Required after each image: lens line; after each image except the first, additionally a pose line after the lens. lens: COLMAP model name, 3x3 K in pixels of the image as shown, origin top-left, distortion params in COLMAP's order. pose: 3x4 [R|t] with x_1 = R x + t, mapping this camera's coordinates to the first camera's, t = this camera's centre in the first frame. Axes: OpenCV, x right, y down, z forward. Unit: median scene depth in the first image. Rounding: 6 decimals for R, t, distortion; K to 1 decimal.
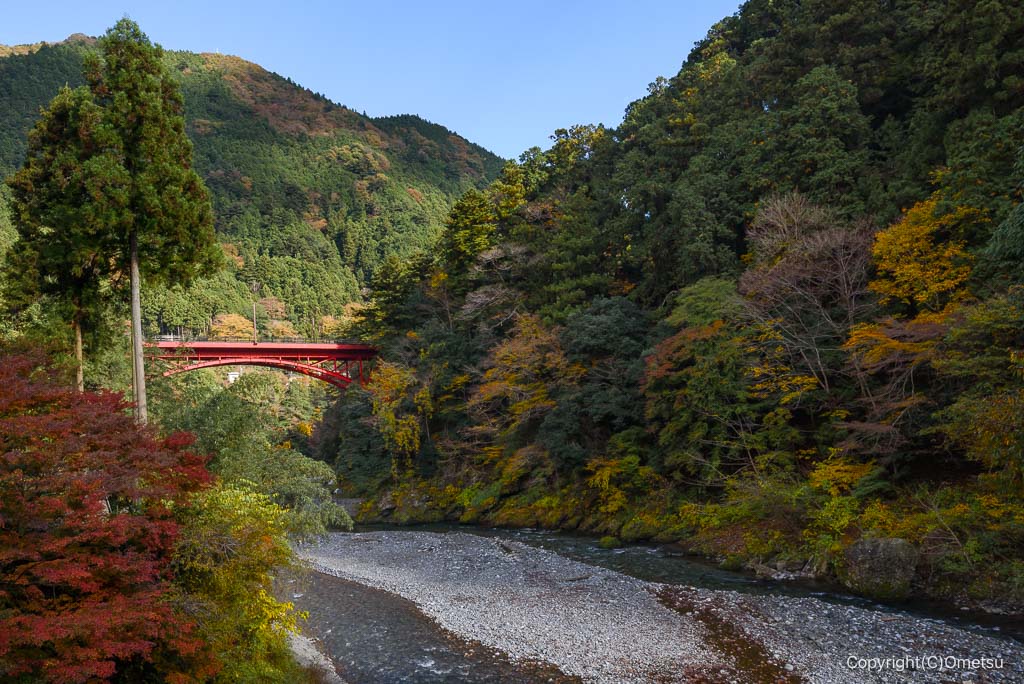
lens RADIAL K [[648.9, 0, 512.0], [0, 648.9, 342.0], [0, 0, 1]] dist [-0.006397, 0.005267]
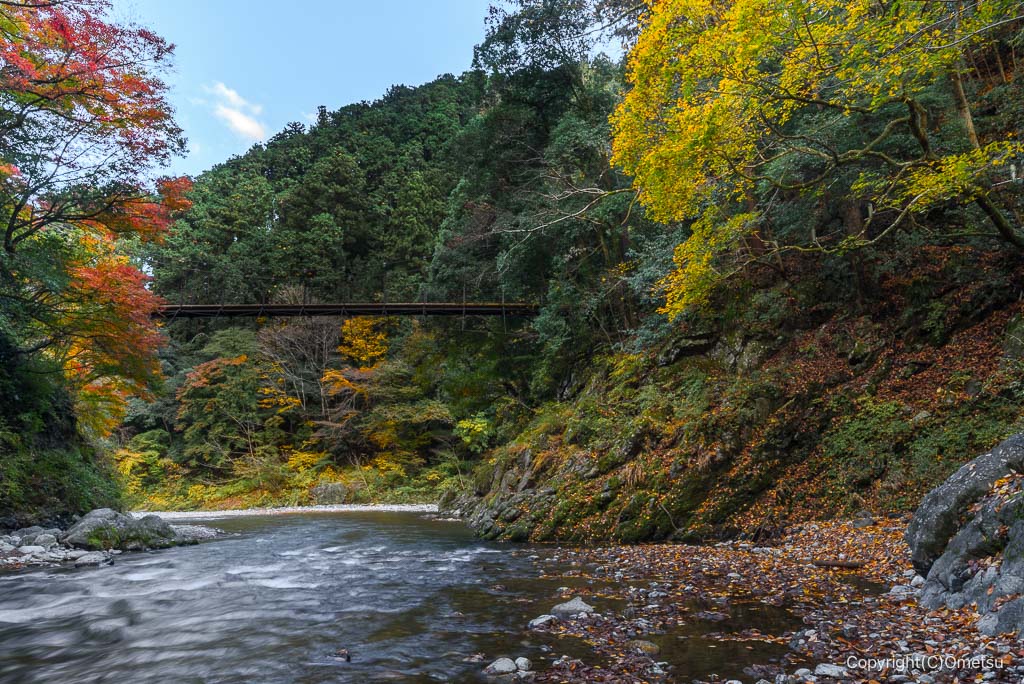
lens RADIAL K [[814.0, 0, 512.0], [0, 814.0, 342.0], [0, 0, 1]] dist [-0.048443, 0.007730]
pose [[0.681615, 0.208782, 0.701292, -0.560956], [-0.100676, 0.976072, -0.192736, 0.229134], [-0.724751, 0.060769, 0.686325, -0.704022]]
